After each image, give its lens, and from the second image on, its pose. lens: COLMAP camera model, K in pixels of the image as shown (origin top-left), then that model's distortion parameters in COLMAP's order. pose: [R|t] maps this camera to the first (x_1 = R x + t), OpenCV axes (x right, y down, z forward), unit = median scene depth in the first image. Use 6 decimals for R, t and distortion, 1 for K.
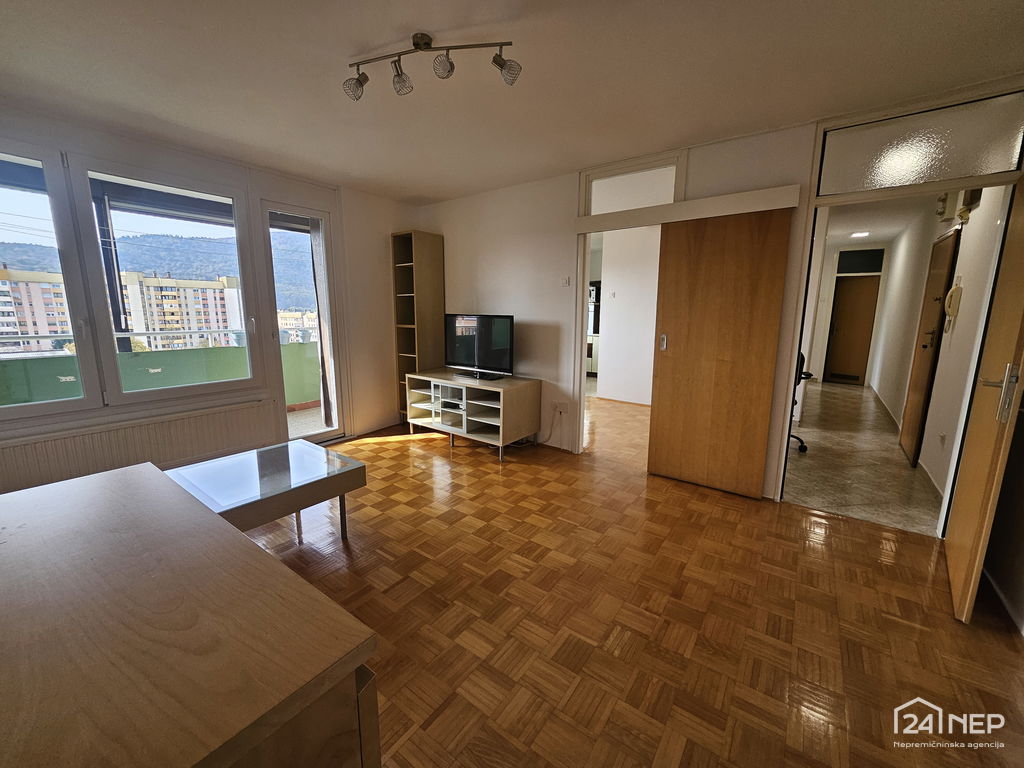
lens RADIAL K [[409.7, 0, 505.3], [0, 409.7, 382.5], [0, 0, 1]] dist [0.003977, -0.000489]
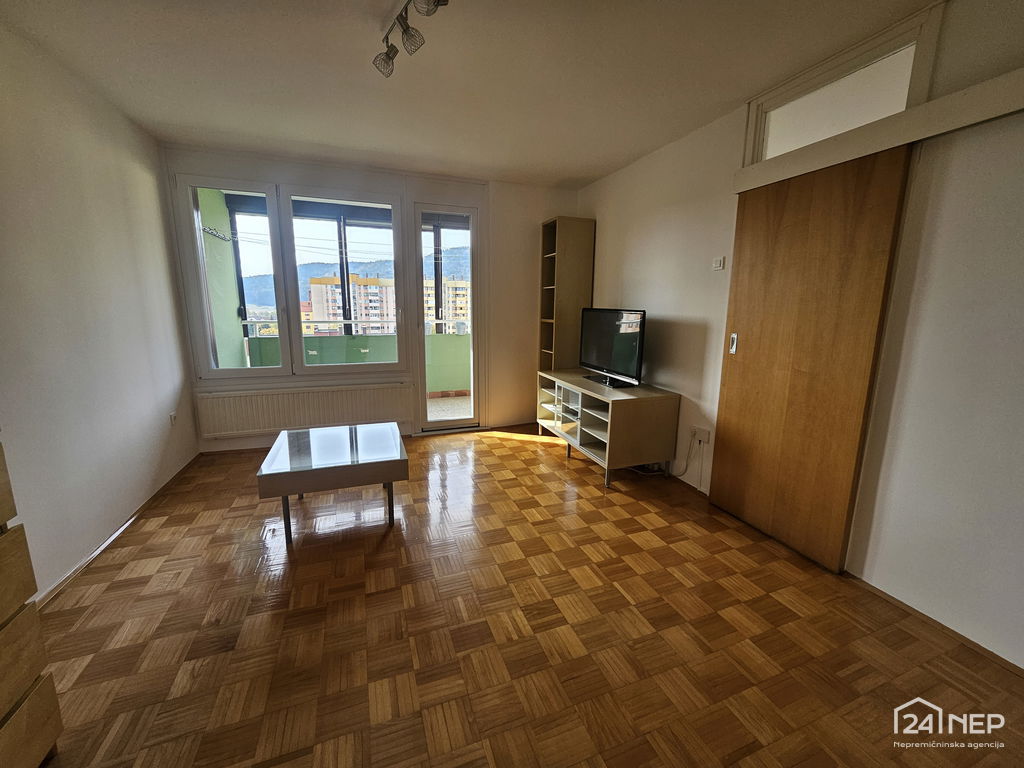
lens RADIAL K [[409.7, 0, 509.0], [0, 409.7, 382.0], [0, 0, 1]] dist [0.003977, -0.000489]
pose [[0.842000, 0.102479, -0.529655, 0.226497], [-0.098848, 0.994477, 0.035273, -0.025580], [0.530344, 0.022656, 0.847480, 0.184773]]
